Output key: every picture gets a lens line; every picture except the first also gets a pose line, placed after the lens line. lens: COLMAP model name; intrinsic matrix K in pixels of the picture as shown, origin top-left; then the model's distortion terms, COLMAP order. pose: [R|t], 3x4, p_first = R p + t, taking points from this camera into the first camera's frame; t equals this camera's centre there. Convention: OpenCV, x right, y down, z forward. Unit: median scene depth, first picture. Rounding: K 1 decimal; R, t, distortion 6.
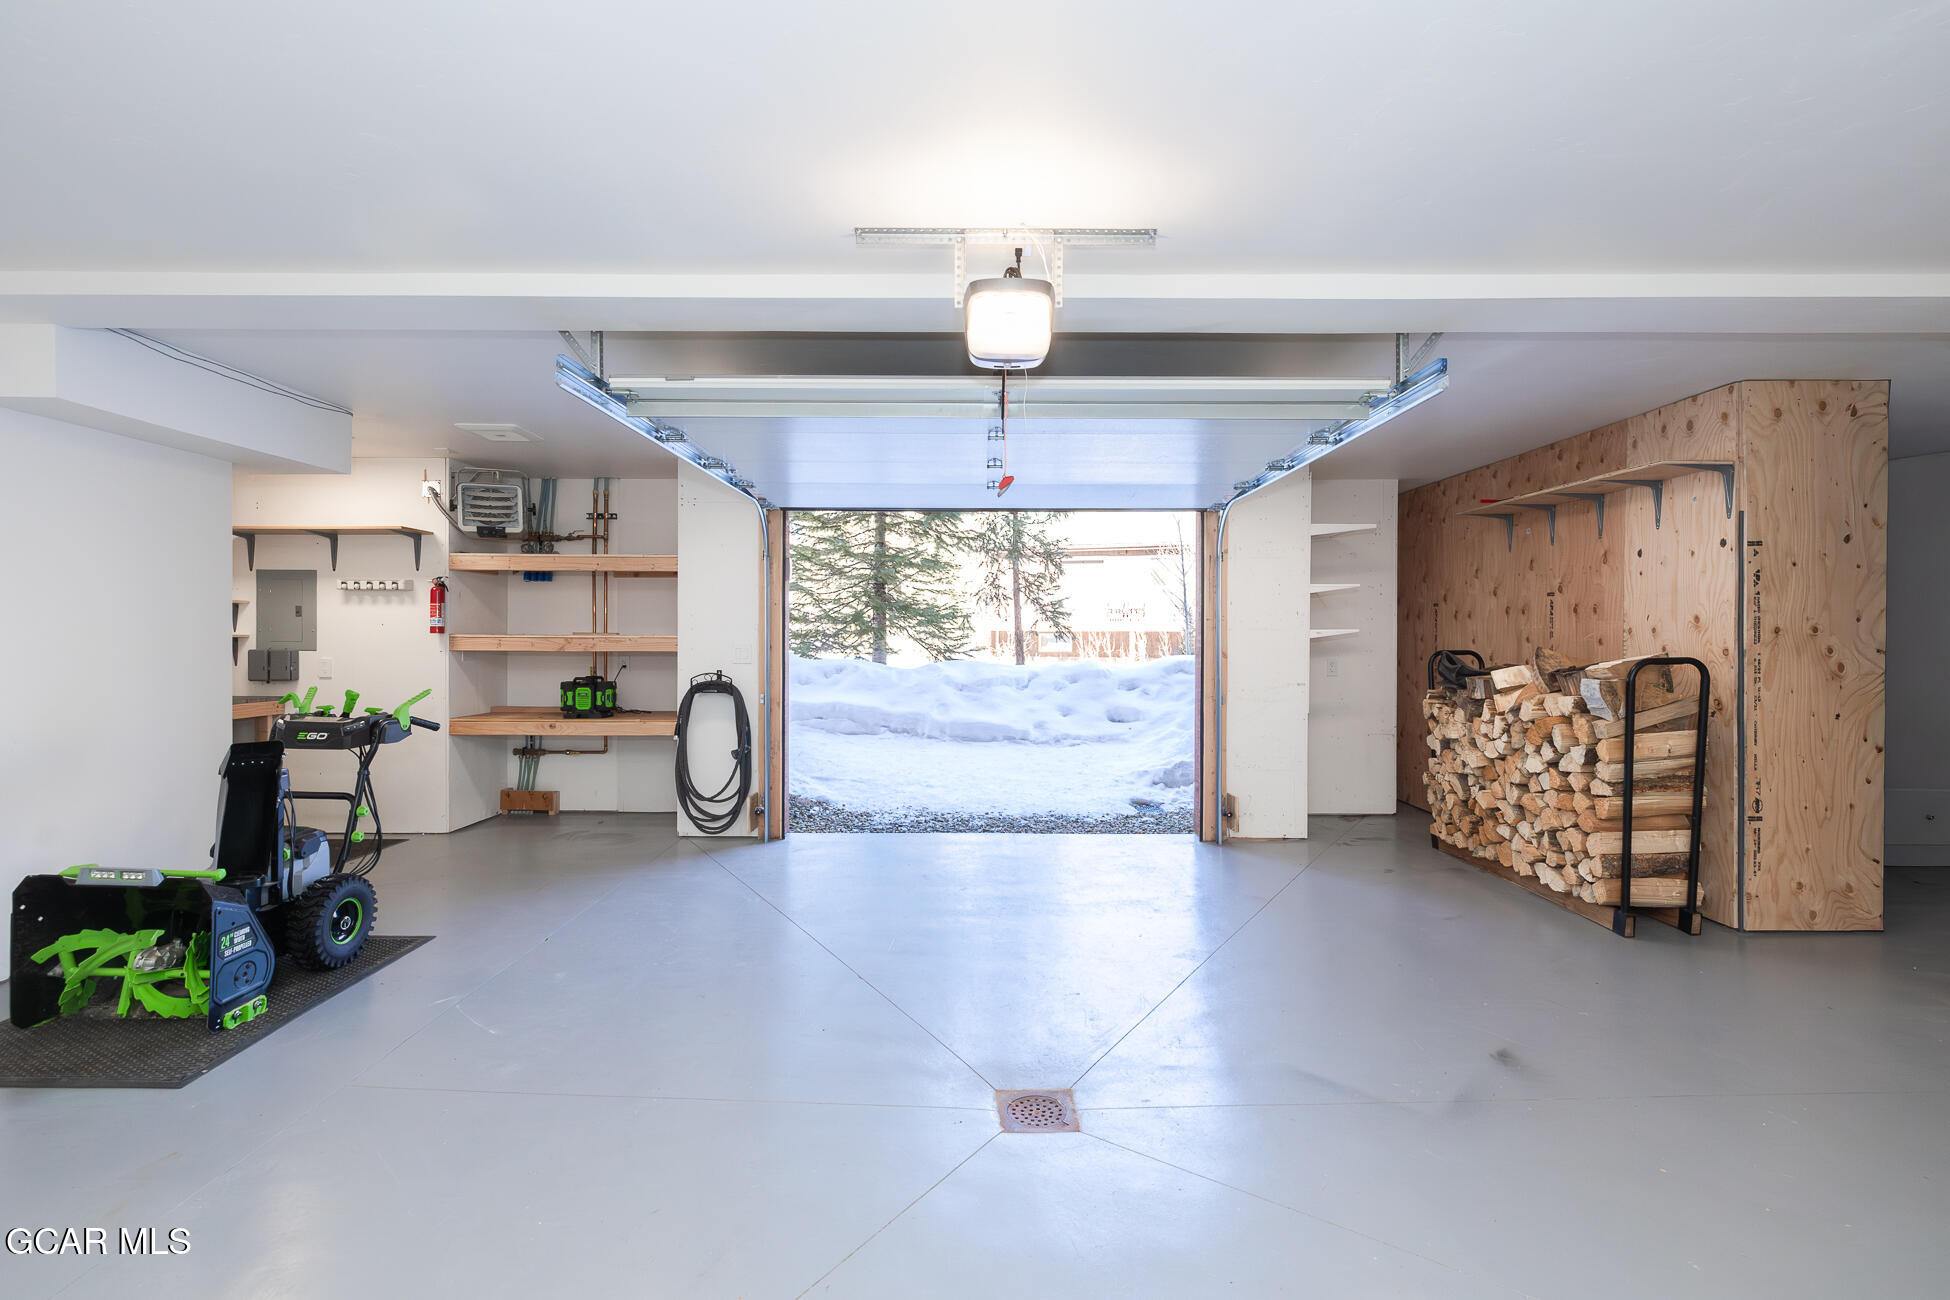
lens RADIAL K [[871.2, 0, 973.3], [0, 871.2, 640.0], [0, 0, 1]] dist [-0.004329, -0.000055]
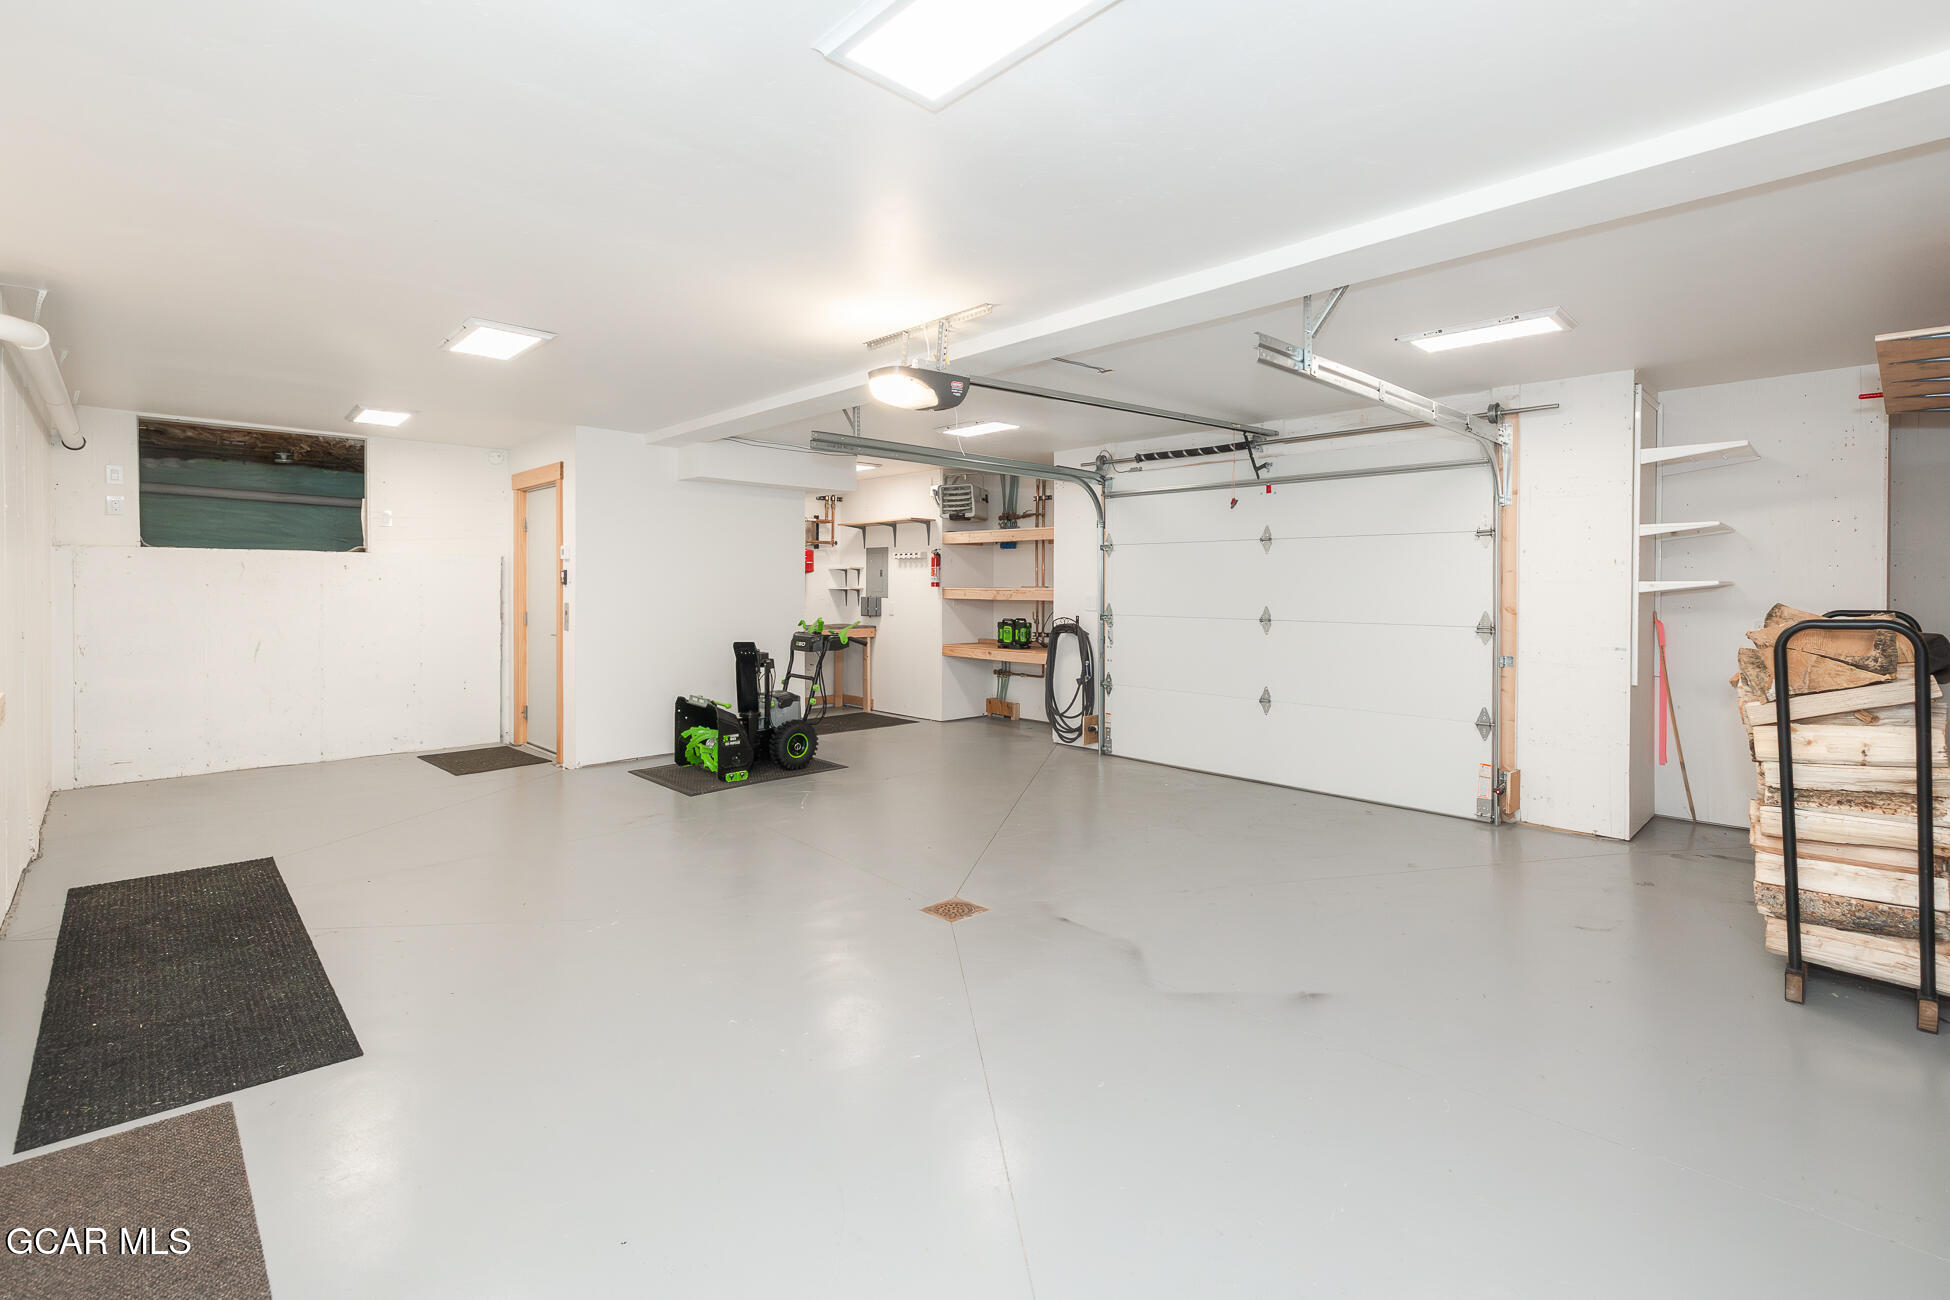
lens RADIAL K [[871.2, 0, 950.7], [0, 871.2, 594.3], [0, 0, 1]] dist [-0.004329, -0.000055]
pose [[0.686404, 0.006163, -0.727194, 0.489373], [-0.005392, 0.999980, 0.003386, 0.000025], [0.727200, 0.001597, 0.686423, -0.009745]]
